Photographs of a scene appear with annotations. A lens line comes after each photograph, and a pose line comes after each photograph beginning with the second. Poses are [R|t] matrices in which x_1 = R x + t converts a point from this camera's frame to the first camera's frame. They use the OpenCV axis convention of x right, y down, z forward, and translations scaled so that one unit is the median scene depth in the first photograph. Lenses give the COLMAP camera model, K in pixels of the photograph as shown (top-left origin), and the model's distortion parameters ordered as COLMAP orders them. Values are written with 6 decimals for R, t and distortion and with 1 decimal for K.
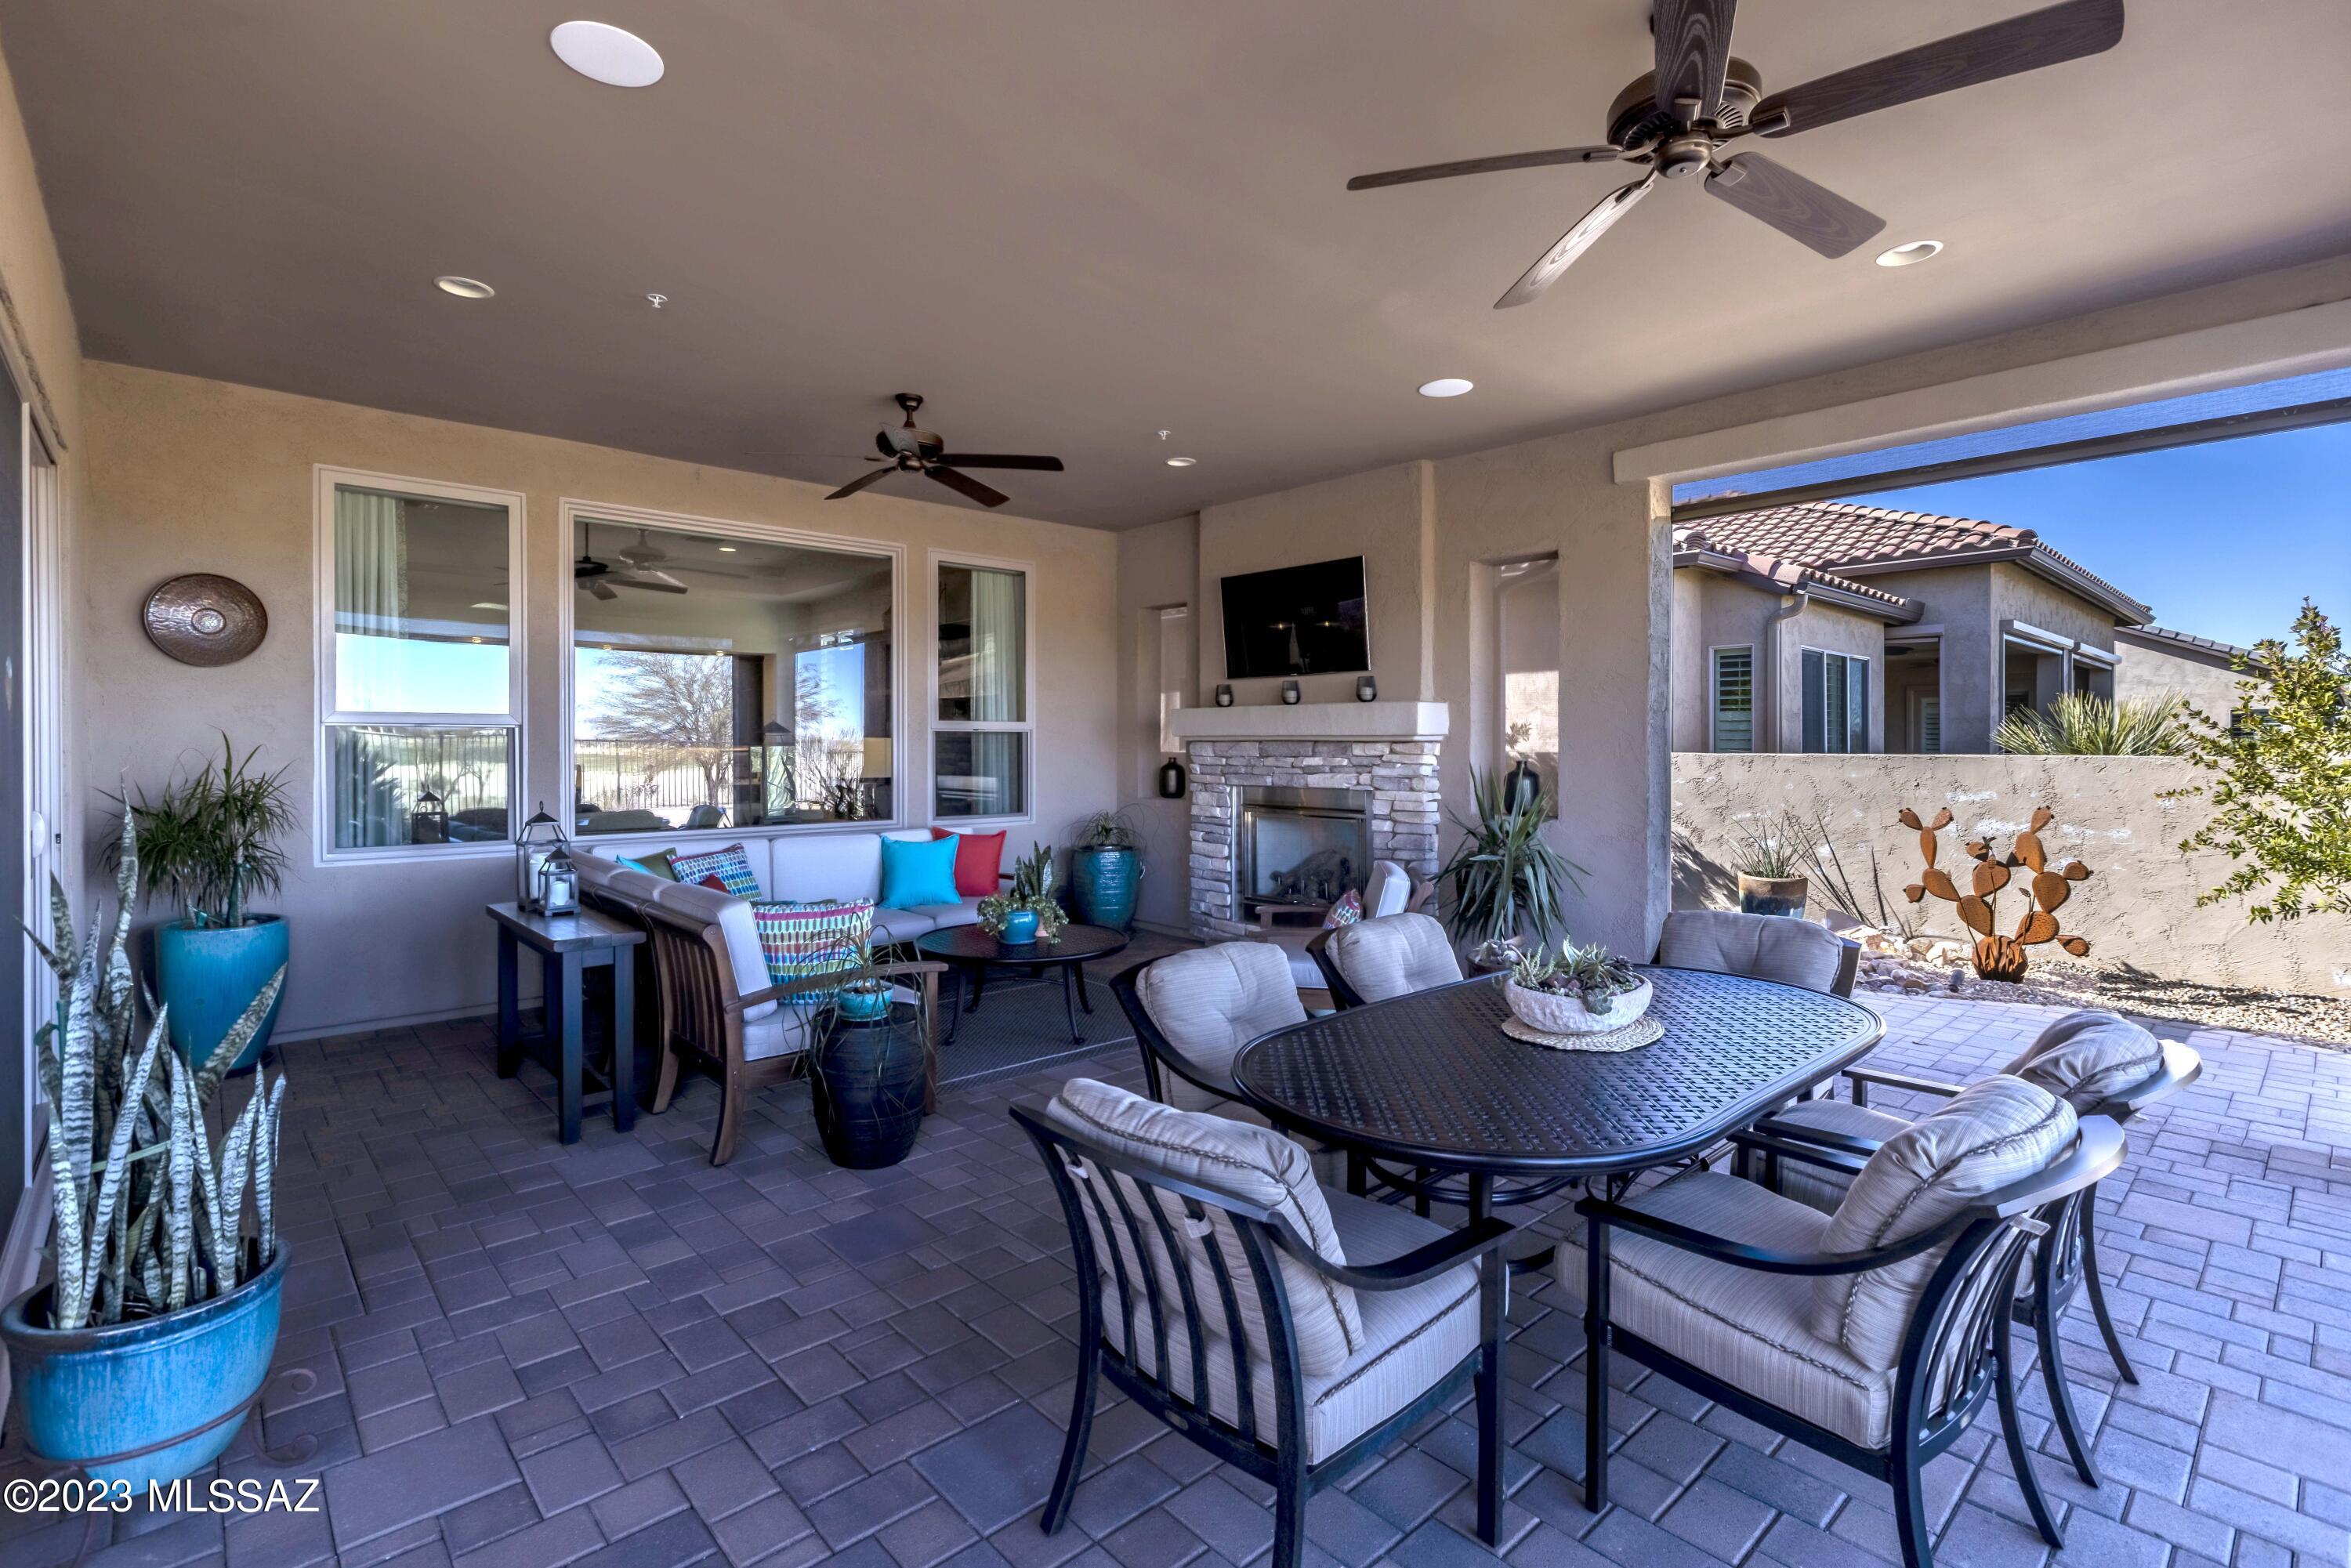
lens RADIAL K [[1089.4, 0, 1176.2], [0, 1089.4, 763.8], [0, 0, 1]] dist [0.015964, 0.000012]
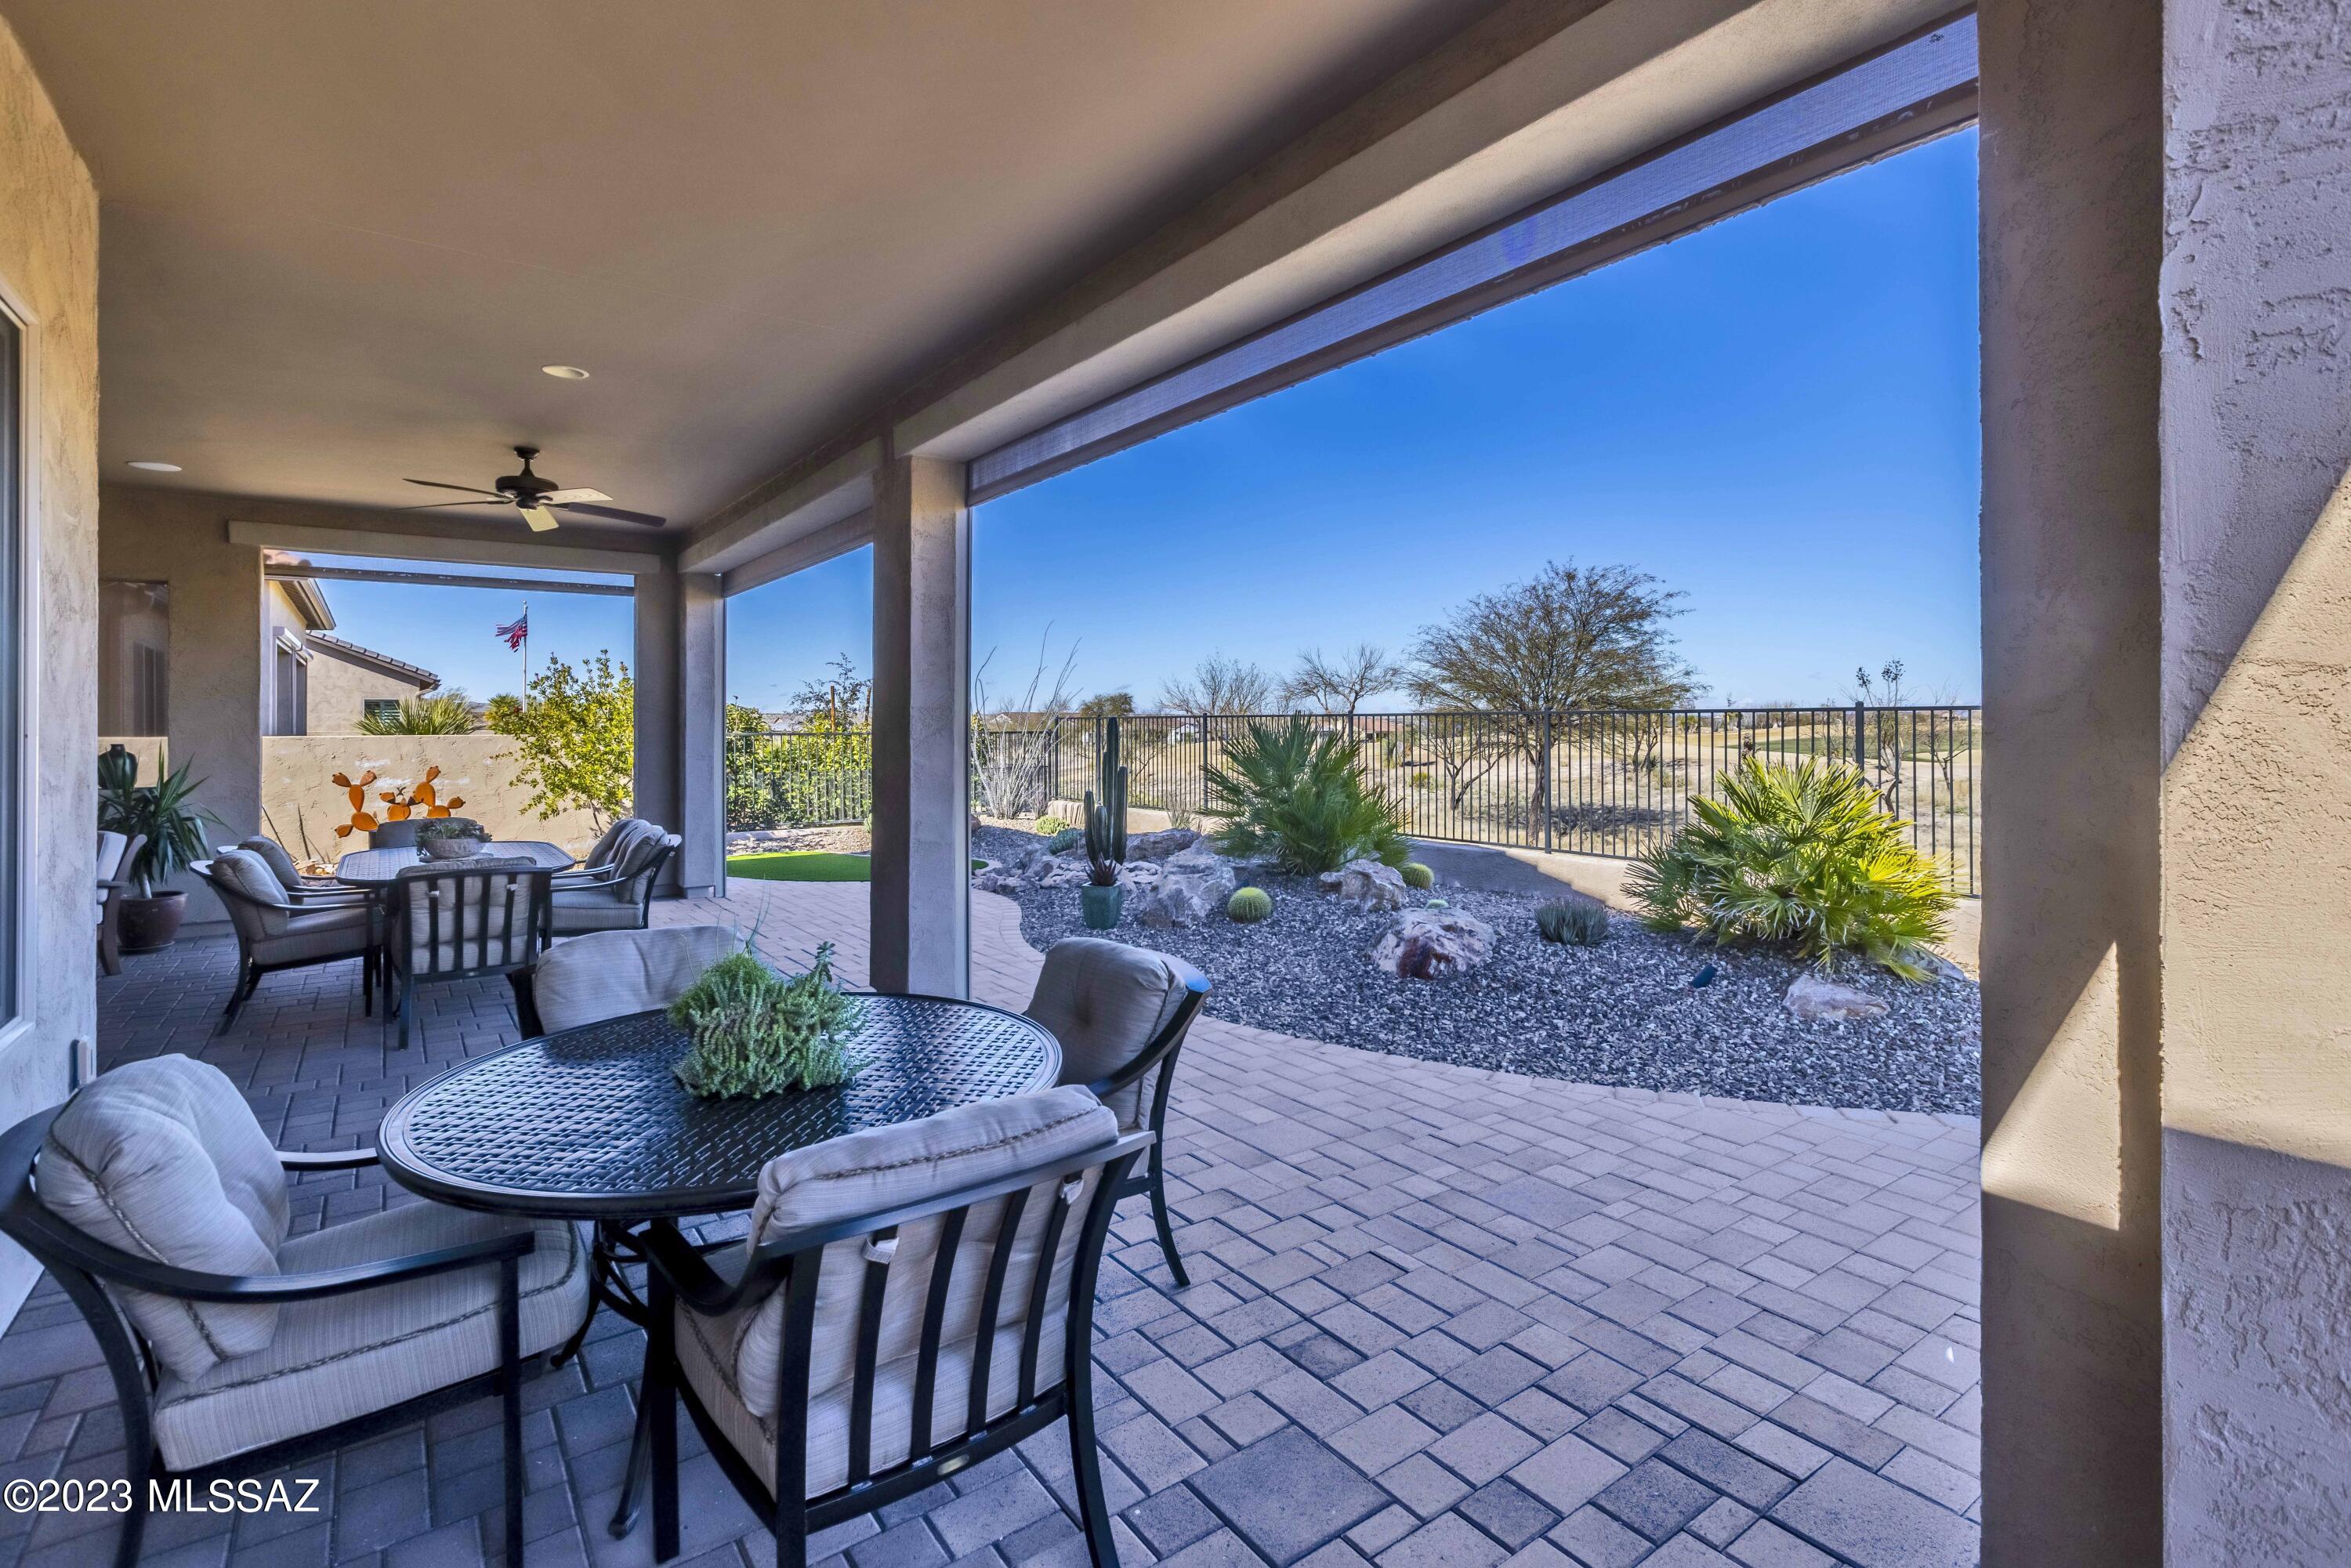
lens RADIAL K [[1089.4, 0, 1180.1], [0, 1089.4, 729.4], [0, 0, 1]] dist [0.015964, 0.000012]
pose [[0.120045, 0.000966, 0.992768, -0.697030], [0.016476, 0.999860, -0.002965, 0.006035], [-0.992632, 0.016713, 0.120012, -0.306679]]
